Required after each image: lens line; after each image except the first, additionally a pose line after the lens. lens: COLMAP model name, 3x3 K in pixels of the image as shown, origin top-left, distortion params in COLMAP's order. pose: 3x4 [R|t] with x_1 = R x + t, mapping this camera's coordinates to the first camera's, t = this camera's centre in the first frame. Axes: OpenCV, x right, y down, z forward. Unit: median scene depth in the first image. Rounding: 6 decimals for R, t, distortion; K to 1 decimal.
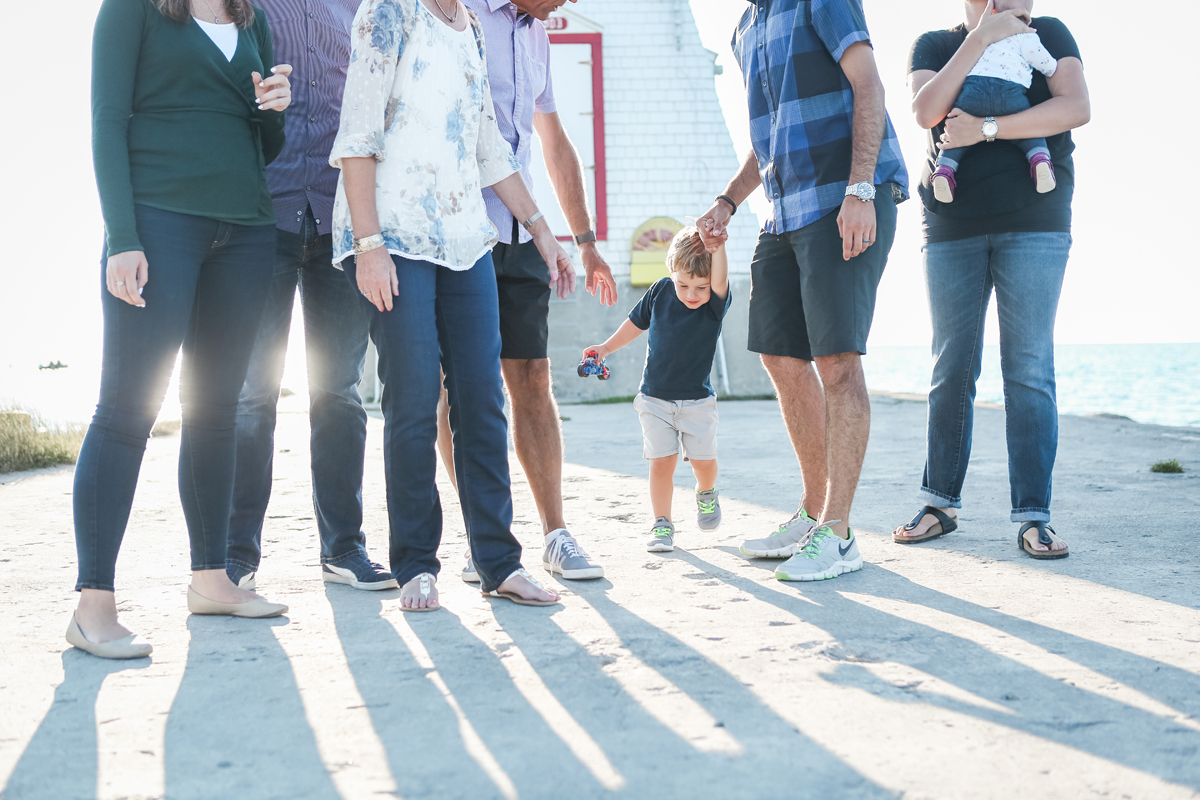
lens RADIAL K [[1506.5, 0, 600.0], [0, 1506.5, 400.0], [0, 0, 1]] dist [-0.016535, 0.043455]
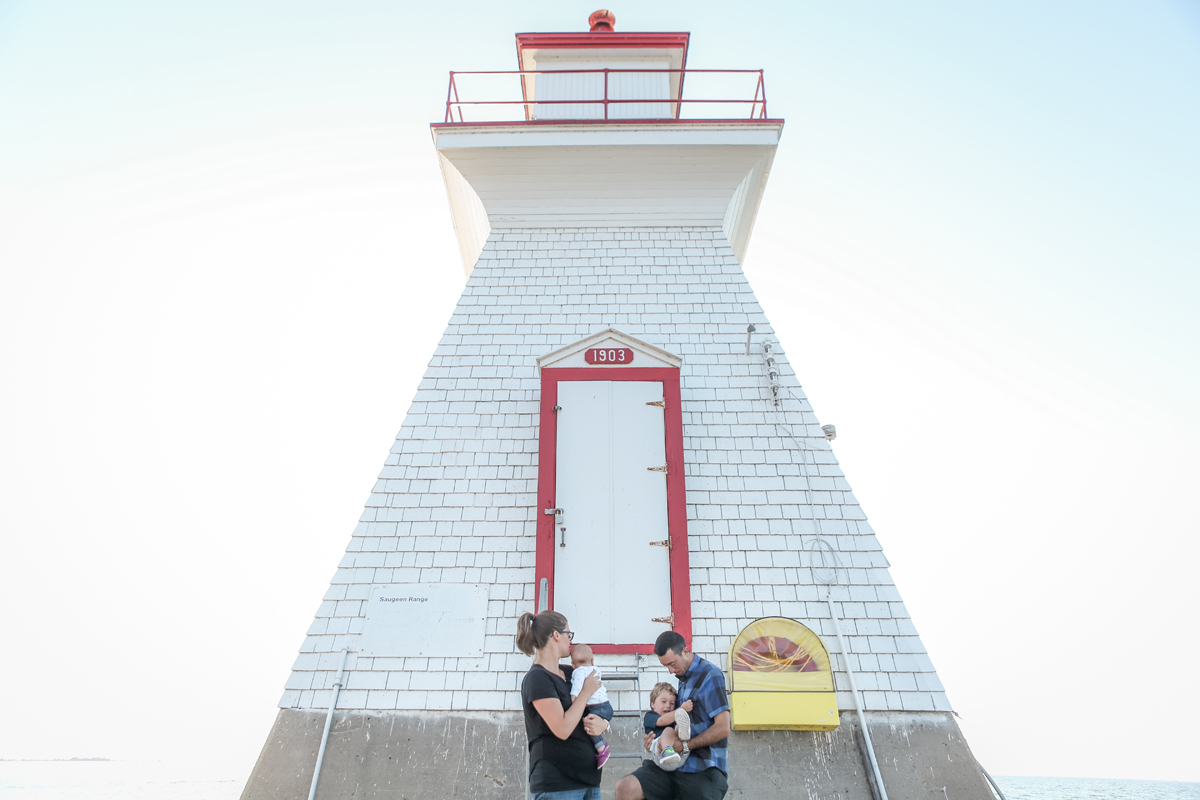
lens RADIAL K [[816.0, 0, 594.4], [0, 816.0, 396.1], [0, 0, 1]] dist [-0.071756, 0.081422]
pose [[0.997548, 0.000393, -0.069983, -0.011941], [-0.031700, 0.894051, -0.446843, -0.047778], [0.062392, 0.447965, 0.891871, 0.631611]]
